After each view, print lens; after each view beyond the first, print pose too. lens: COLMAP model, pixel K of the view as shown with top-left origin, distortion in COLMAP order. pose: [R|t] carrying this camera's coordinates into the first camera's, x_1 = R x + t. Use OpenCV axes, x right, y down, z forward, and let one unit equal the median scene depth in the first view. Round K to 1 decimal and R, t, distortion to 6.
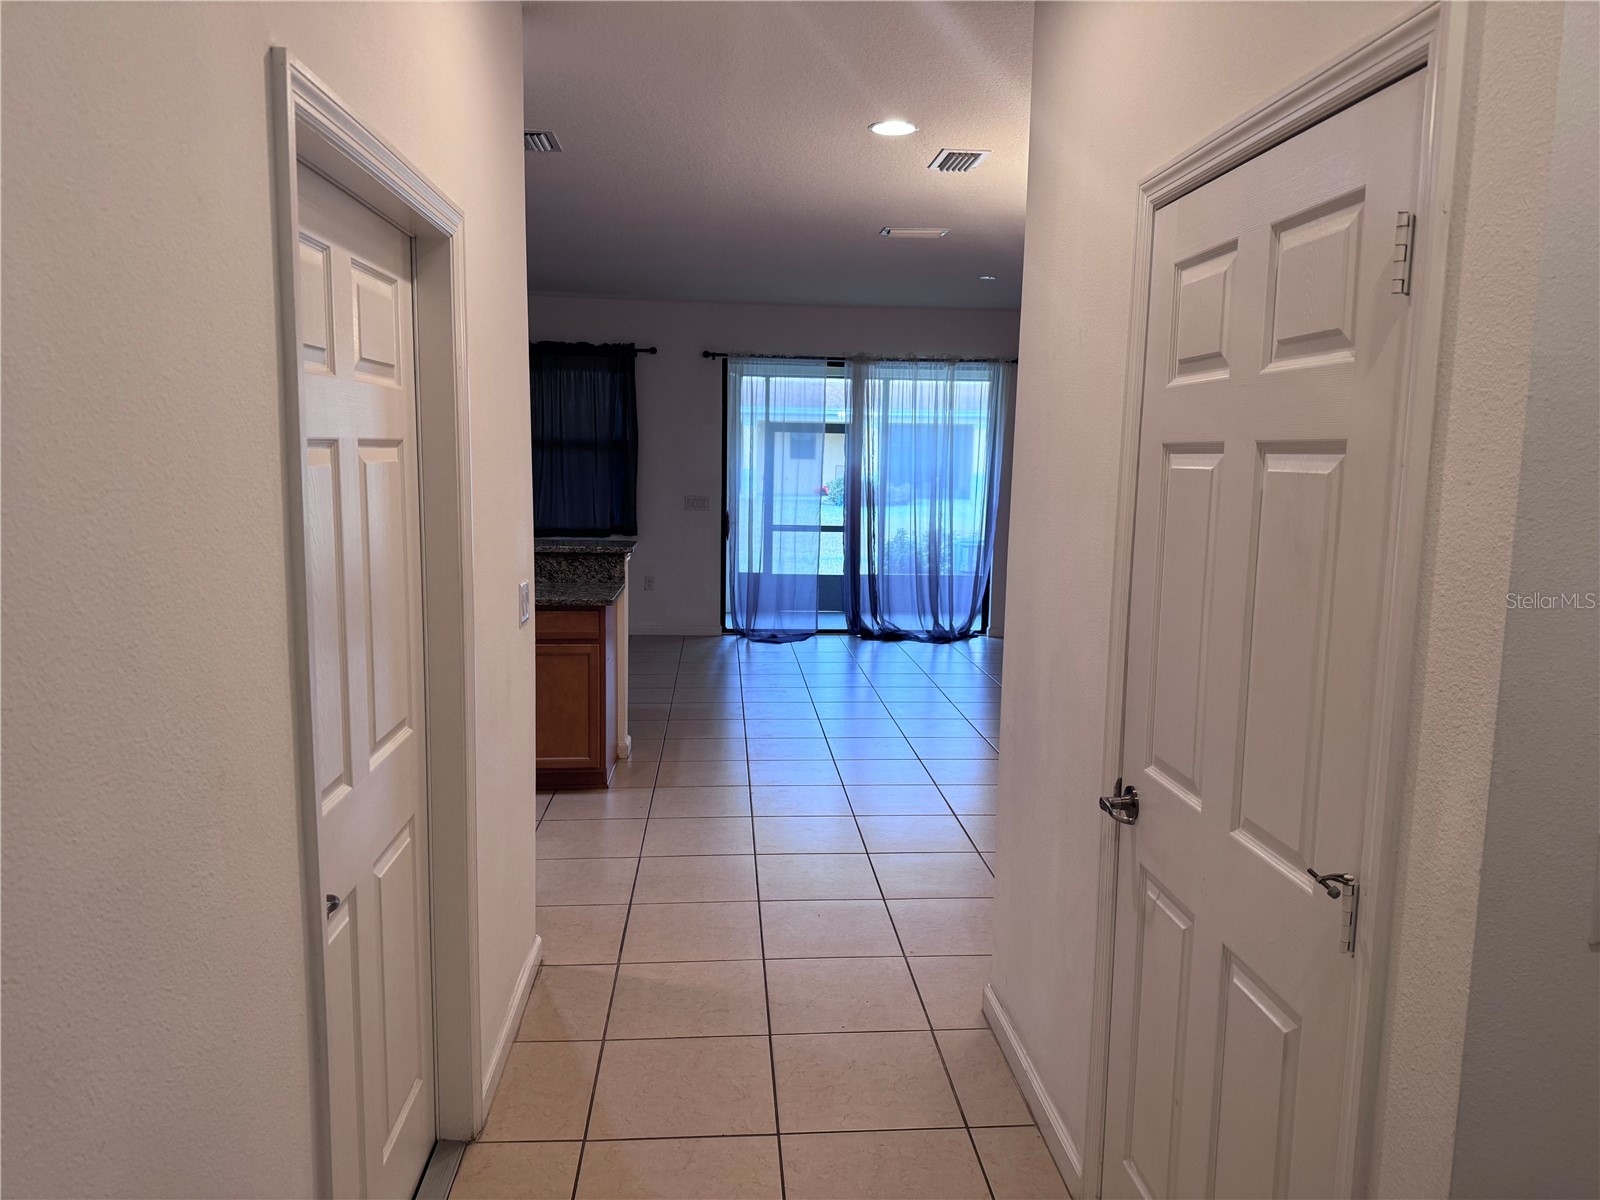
lens RADIAL K [[1123.0, 0, 802.9], [0, 1123.0, 599.6], [0, 0, 1]] dist [0.039426, -0.049350]
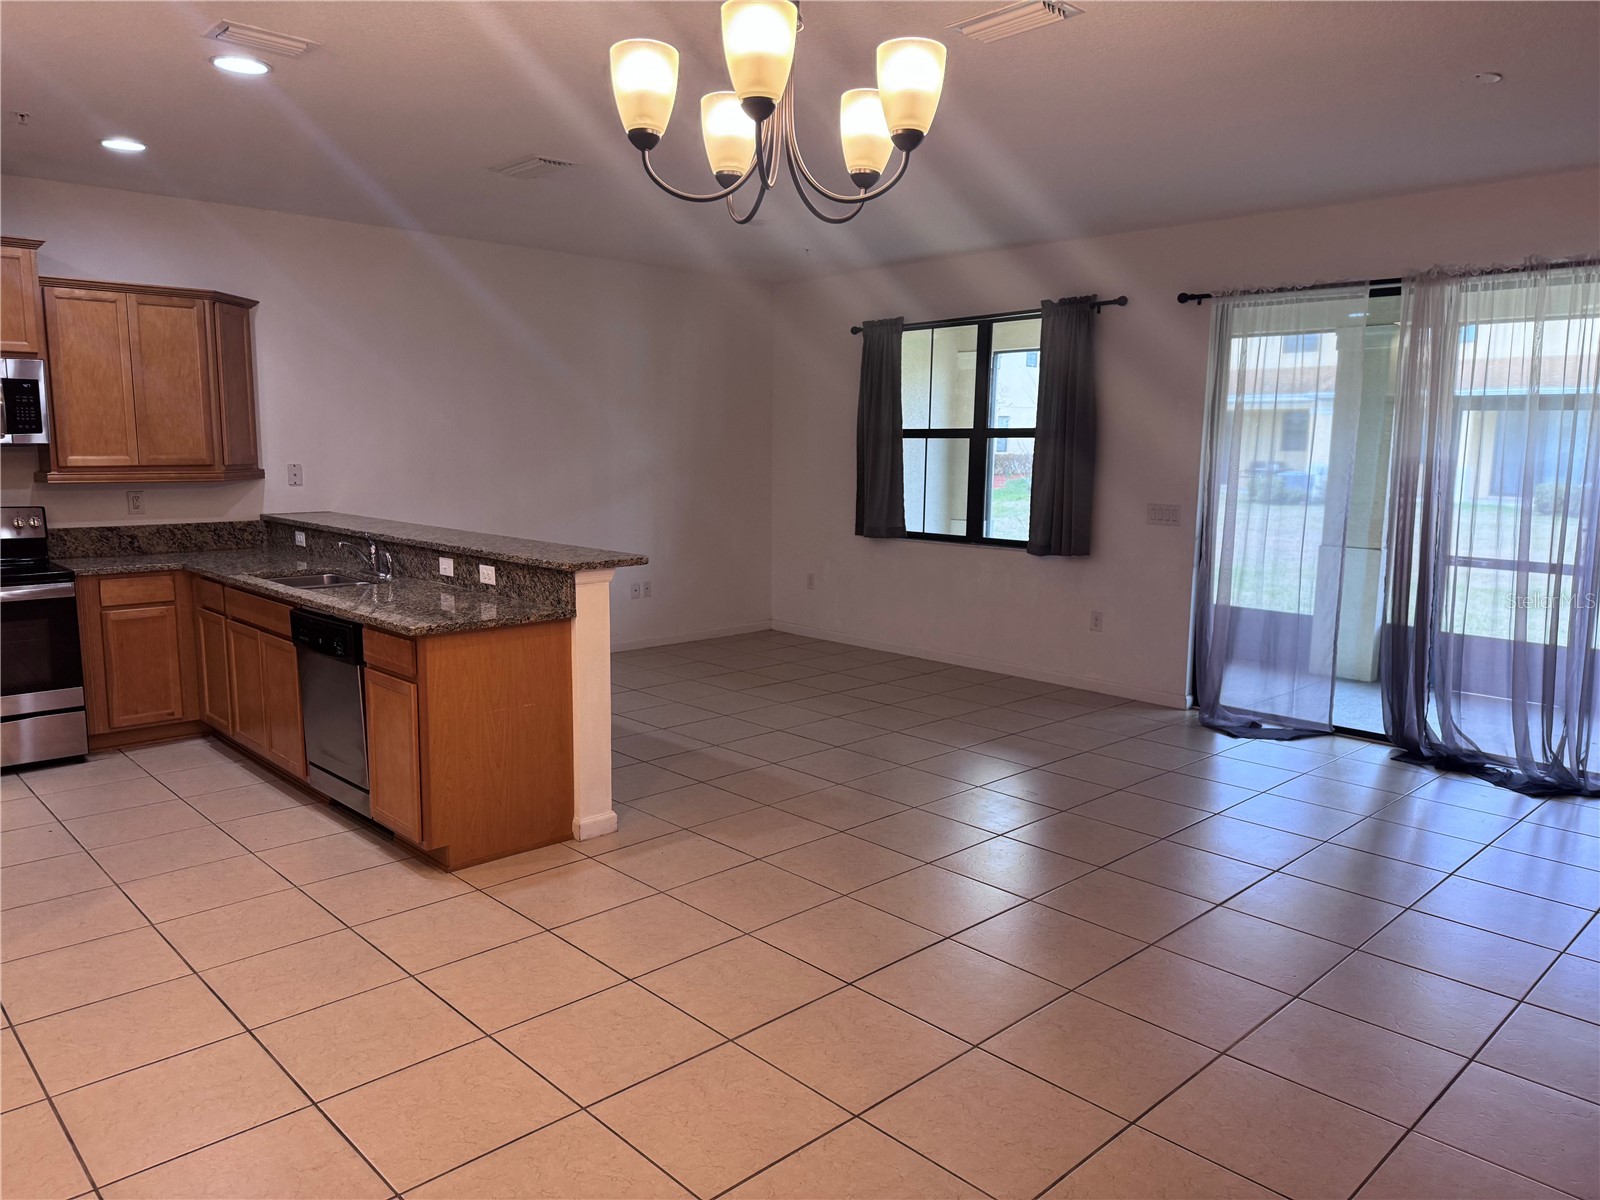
lens RADIAL K [[1123.0, 0, 807.6], [0, 1123.0, 597.5], [0, 0, 1]] dist [0.039426, -0.049350]
pose [[0.625868, 0.099535, -0.773552, 0.316059], [-0.102242, 0.993735, 0.045144, -0.044566], [0.773199, 0.050836, 0.632123, 0.395259]]
